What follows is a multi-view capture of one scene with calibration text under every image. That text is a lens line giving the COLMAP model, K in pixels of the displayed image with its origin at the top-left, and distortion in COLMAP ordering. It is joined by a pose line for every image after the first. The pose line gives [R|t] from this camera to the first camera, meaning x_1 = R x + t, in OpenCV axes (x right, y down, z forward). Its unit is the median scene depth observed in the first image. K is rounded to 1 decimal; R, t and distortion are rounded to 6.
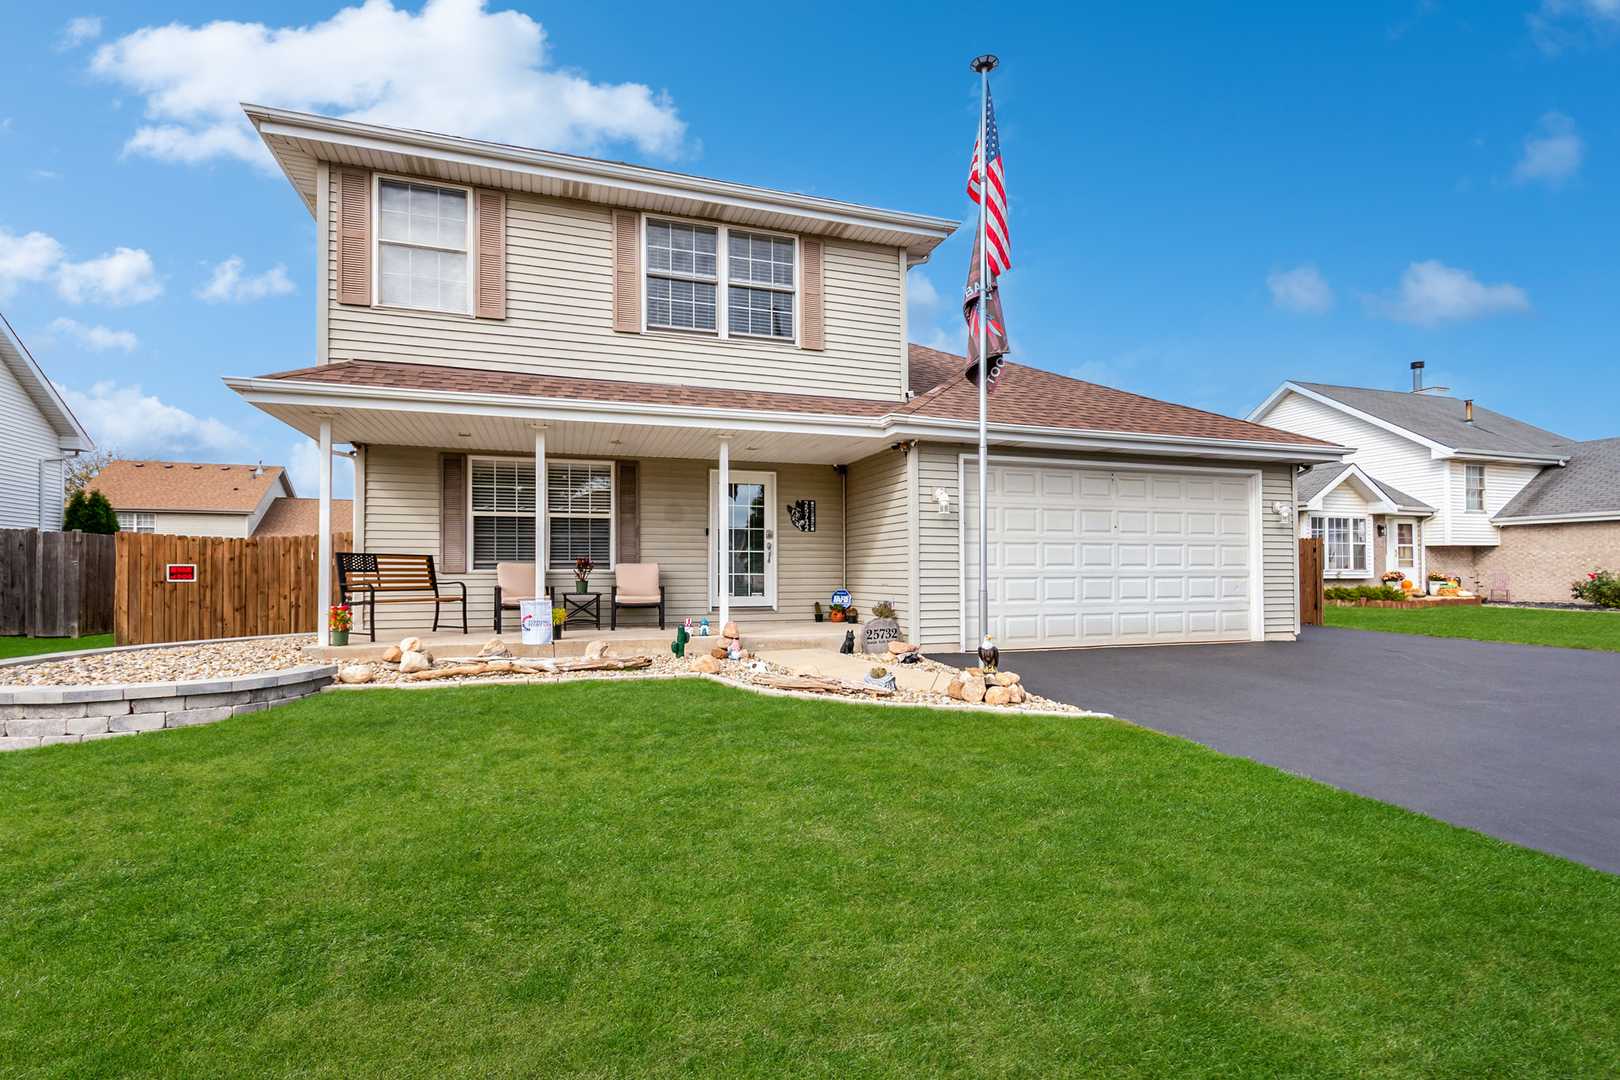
lens RADIAL K [[714.4, 0, 800.5], [0, 714.4, 547.0], [0, 0, 1]] dist [0.002789, 0.000333]
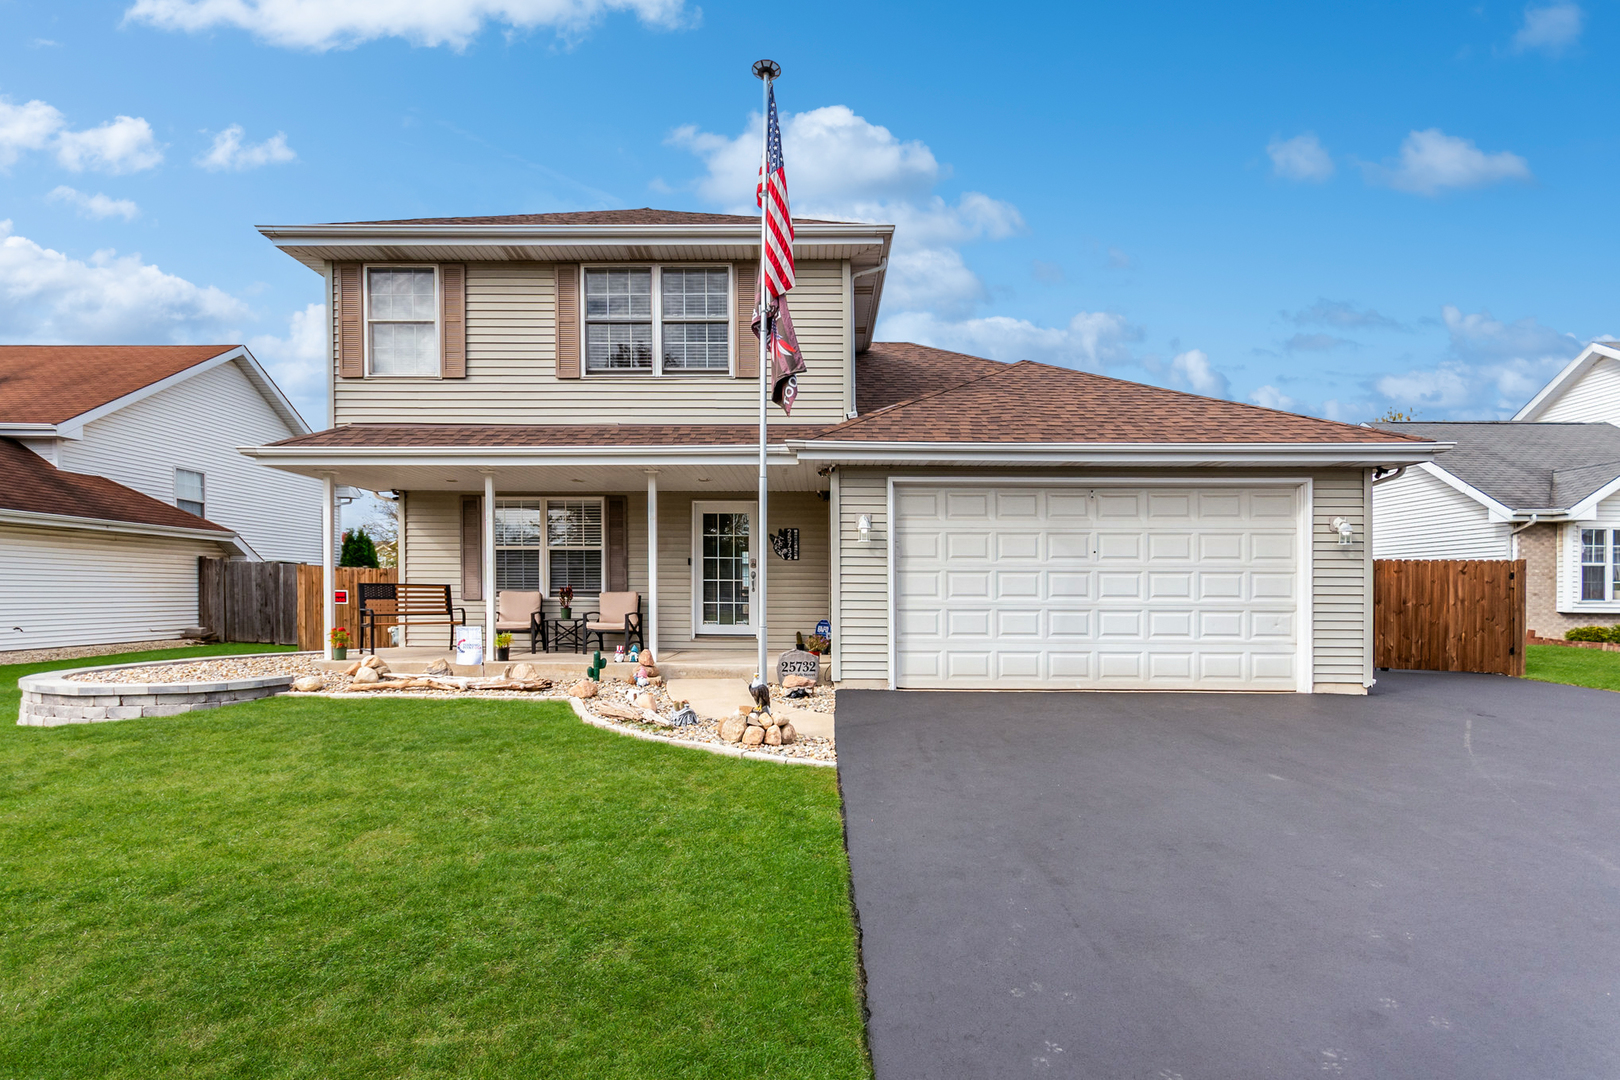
lens RADIAL K [[714.4, 0, 716.8], [0, 714.4, 589.4], [0, 0, 1]] dist [0.002789, 0.000333]
pose [[0.948475, 0.002435, -0.316844, 0.296127], [0.005415, 0.999700, 0.023894, -0.006935], [0.316807, -0.024378, 0.948177, 0.040700]]
